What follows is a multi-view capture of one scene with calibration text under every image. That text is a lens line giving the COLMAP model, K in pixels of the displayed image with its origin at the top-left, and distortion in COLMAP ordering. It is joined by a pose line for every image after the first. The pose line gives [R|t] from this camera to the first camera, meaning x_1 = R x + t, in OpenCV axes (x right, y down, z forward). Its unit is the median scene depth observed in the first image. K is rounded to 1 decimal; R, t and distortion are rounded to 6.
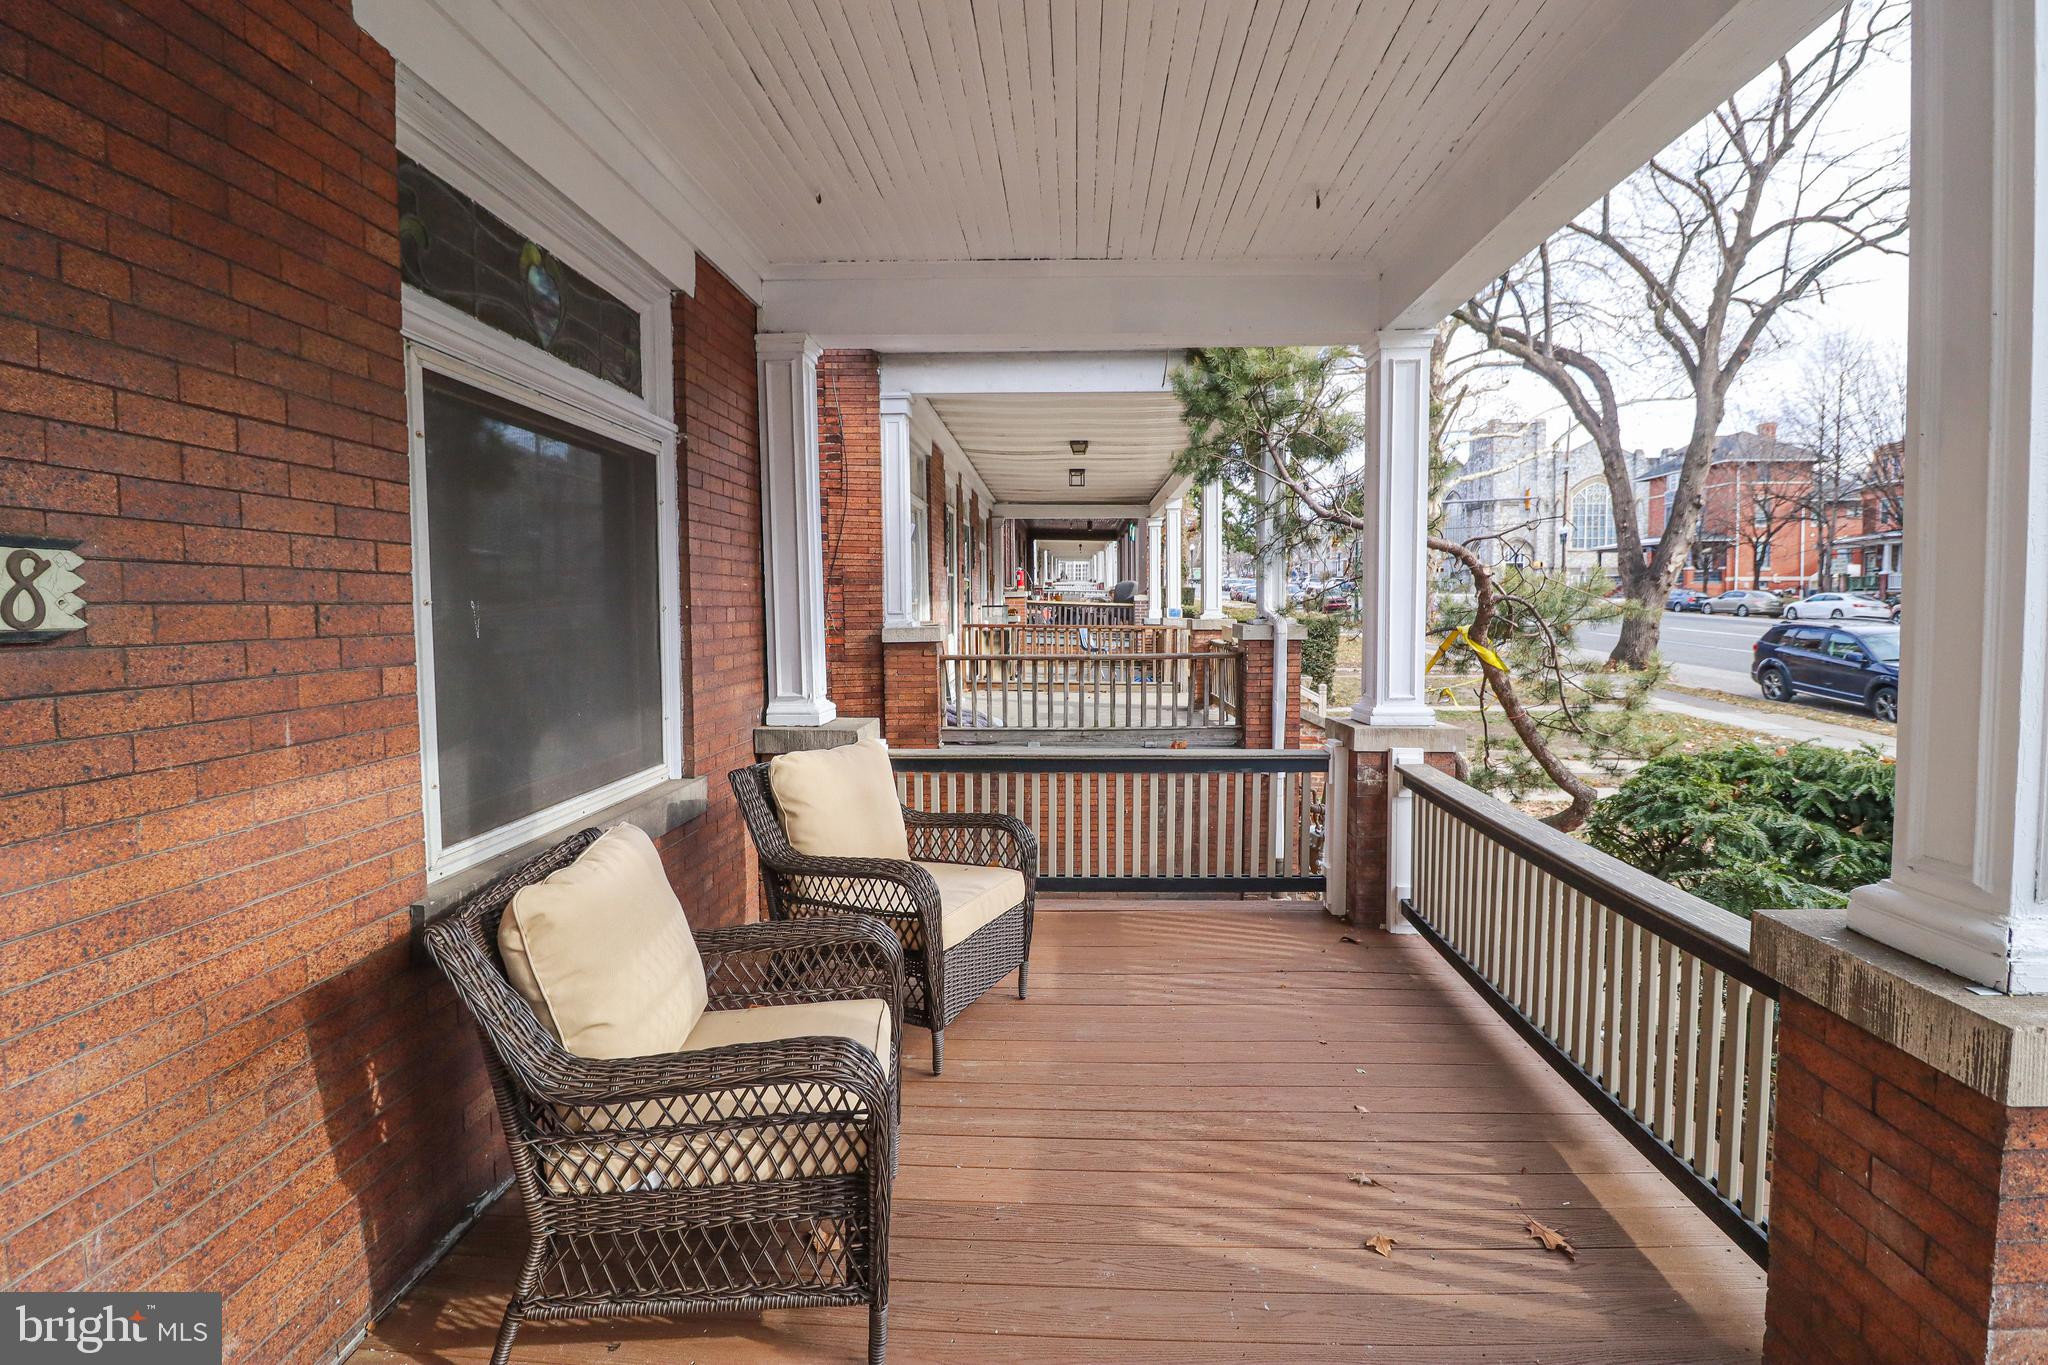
lens RADIAL K [[946.1, 0, 1026.5], [0, 946.1, 678.3], [0, 0, 1]] dist [-0.000683, -0.009857]
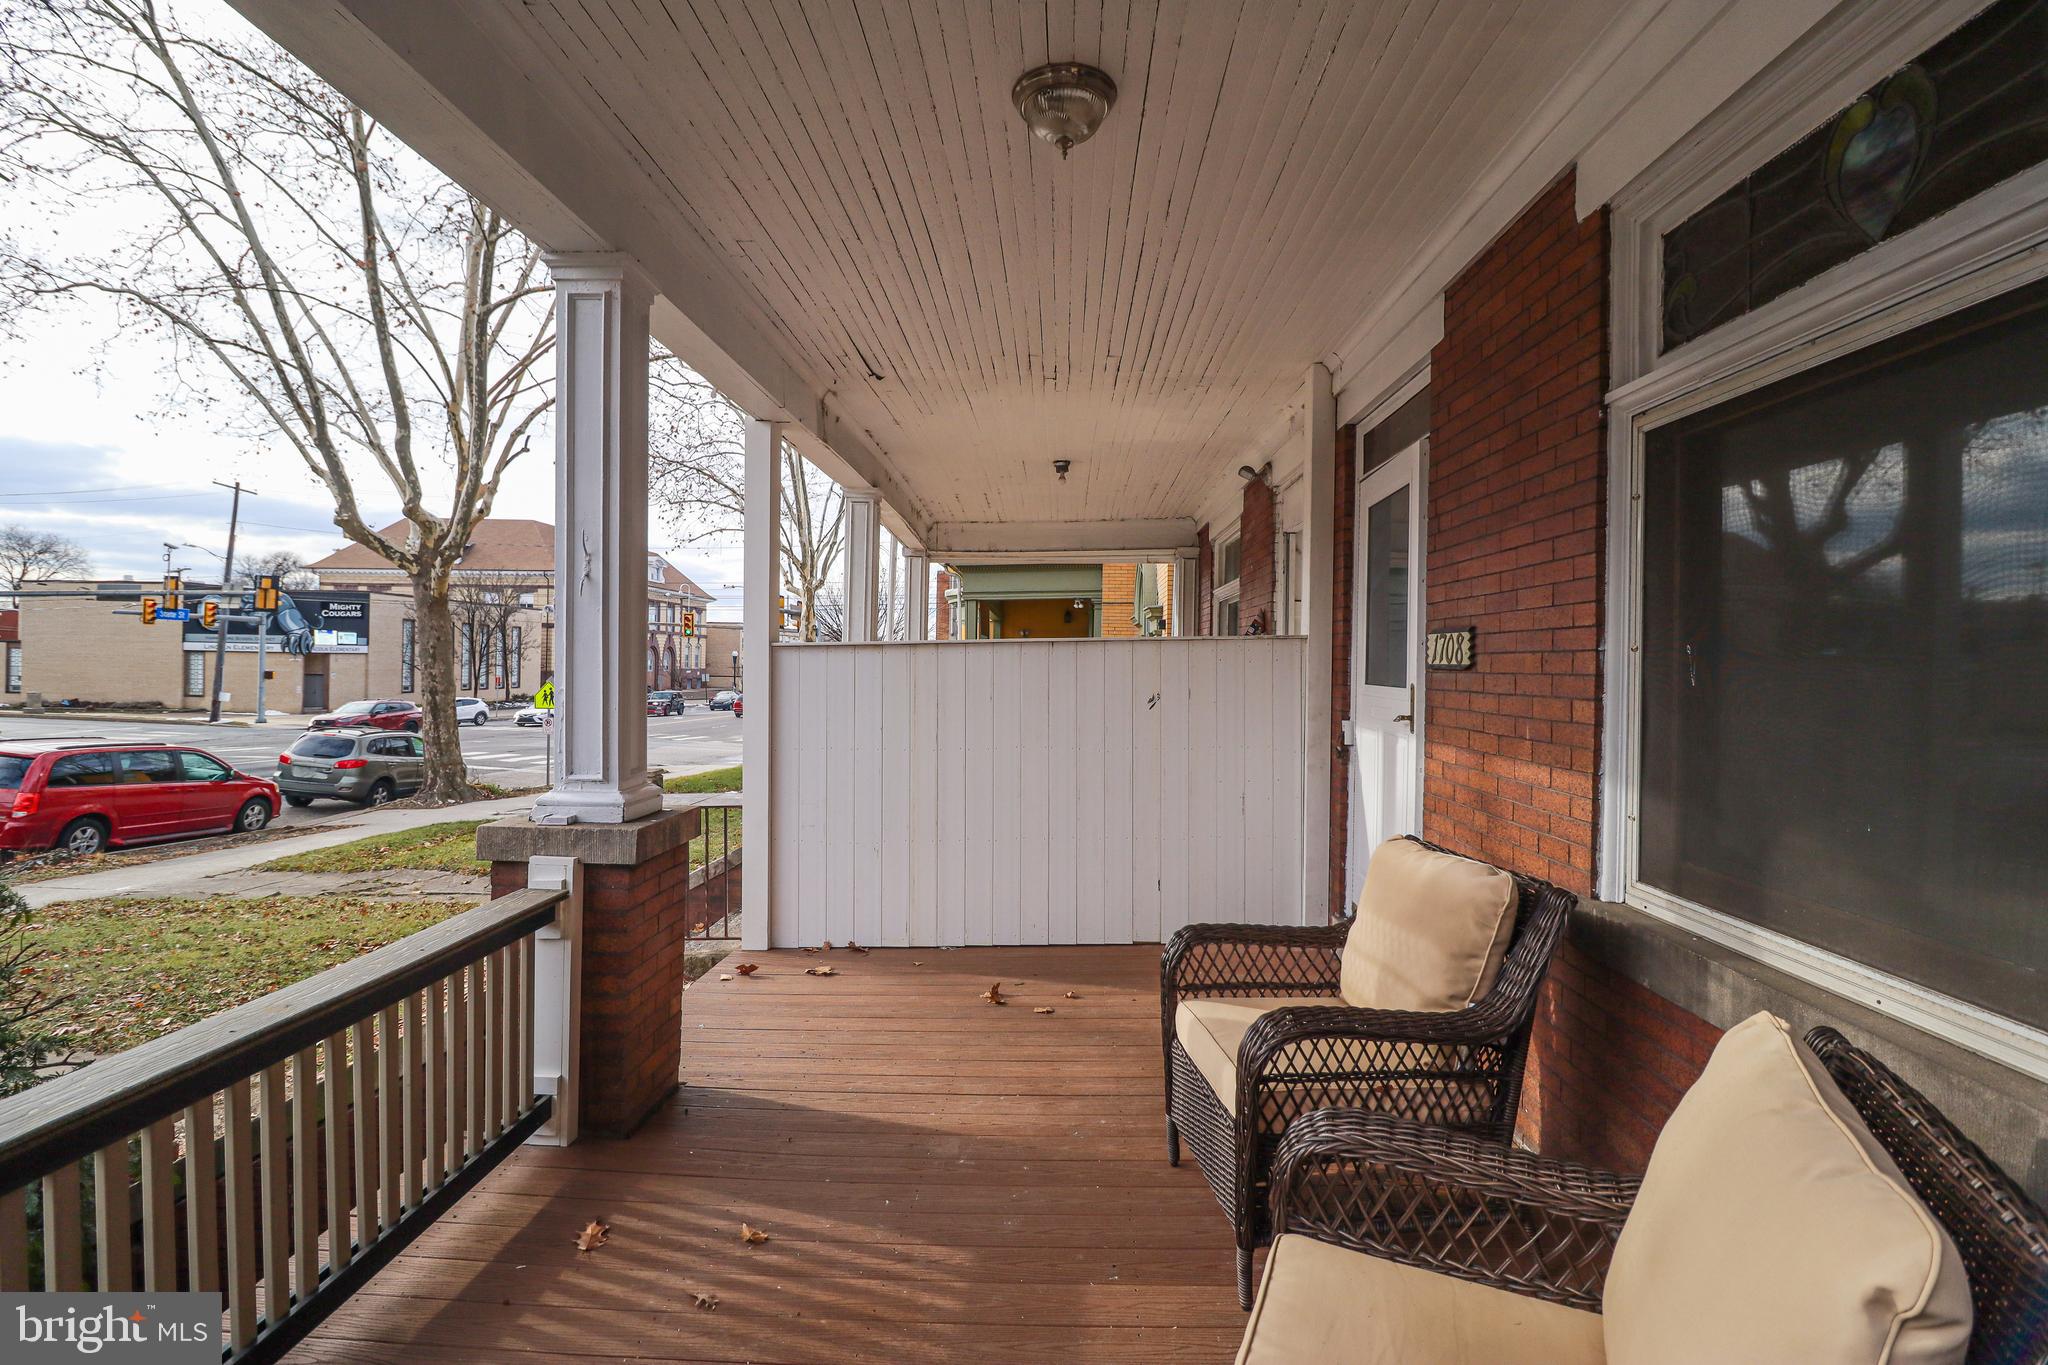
lens RADIAL K [[946.1, 0, 1025.6], [0, 946.1, 681.9], [0, 0, 1]] dist [-0.000683, -0.009857]
pose [[-0.999943, -0.005054, -0.009394, 0.072596], [-0.005921, 0.995495, 0.094634, -0.127898], [0.008874, 0.094684, -0.995468, 1.886297]]
